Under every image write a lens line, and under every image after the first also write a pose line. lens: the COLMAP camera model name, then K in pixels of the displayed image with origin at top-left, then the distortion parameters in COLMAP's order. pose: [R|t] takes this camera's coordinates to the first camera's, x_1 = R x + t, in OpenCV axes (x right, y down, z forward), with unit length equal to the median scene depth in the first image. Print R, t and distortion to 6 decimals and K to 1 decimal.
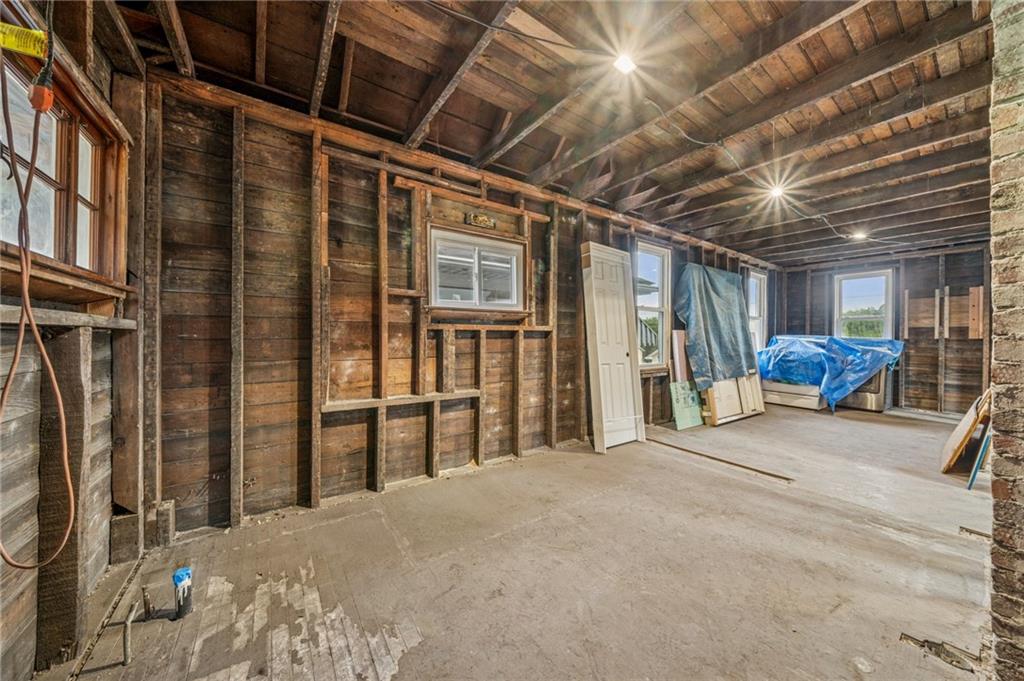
lens RADIAL K [[350.3, 0, 516.4], [0, 350.3, 340.5], [0, 0, 1]] dist [0.000154, 0.000075]
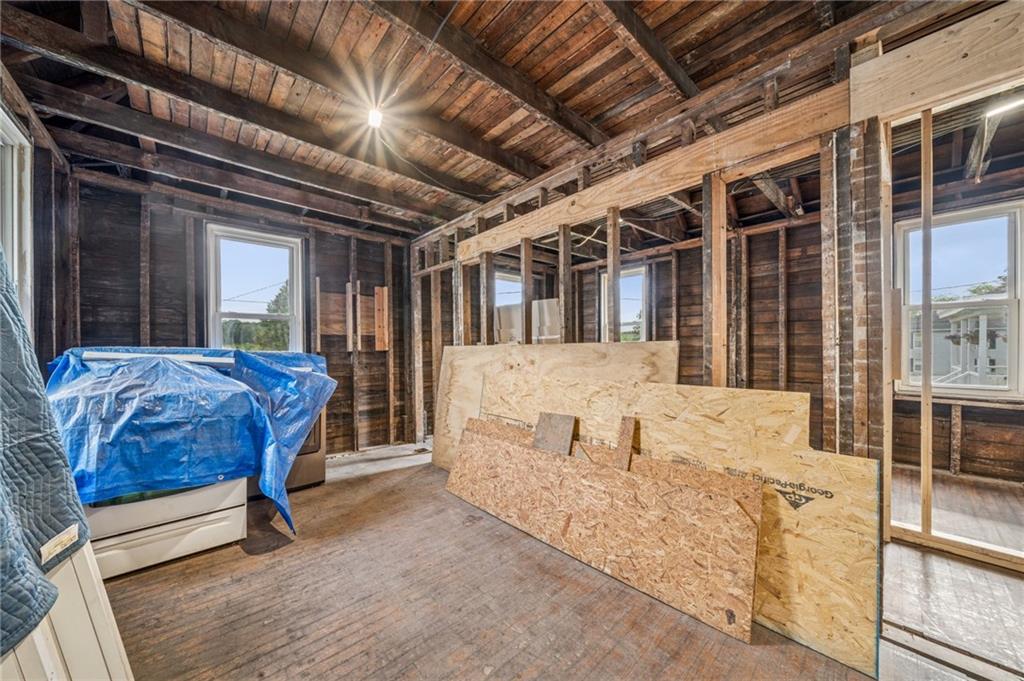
lens RADIAL K [[350.3, 0, 510.9], [0, 350.3, 349.7], [0, 0, 1]] dist [0.000154, 0.000075]
pose [[-0.103458, -0.009617, 0.994587, 0.448960], [0.018200, 0.999768, 0.011560, -0.010752], [-0.994467, 0.019297, -0.103259, 0.750693]]
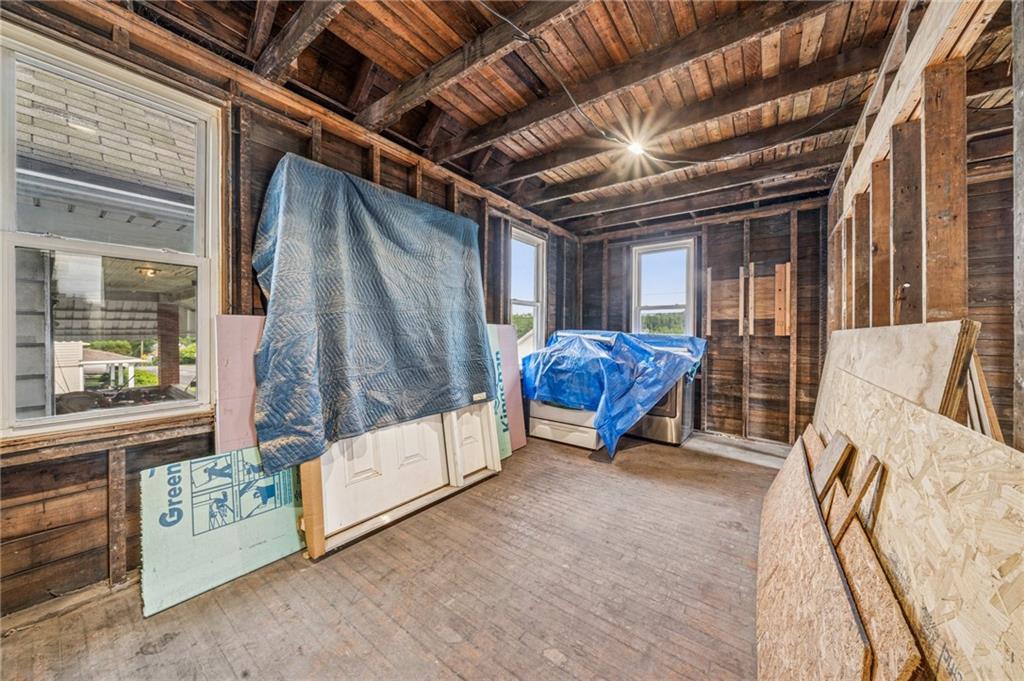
lens RADIAL K [[350.3, 0, 511.5], [0, 350.3, 335.5], [0, 0, 1]] dist [0.000154, 0.000075]
pose [[0.954915, -0.000739, 0.296878, 0.538052], [0.000816, 1.000000, -0.000136, -0.005622], [-0.296877, 0.000372, 0.954916, 0.454995]]
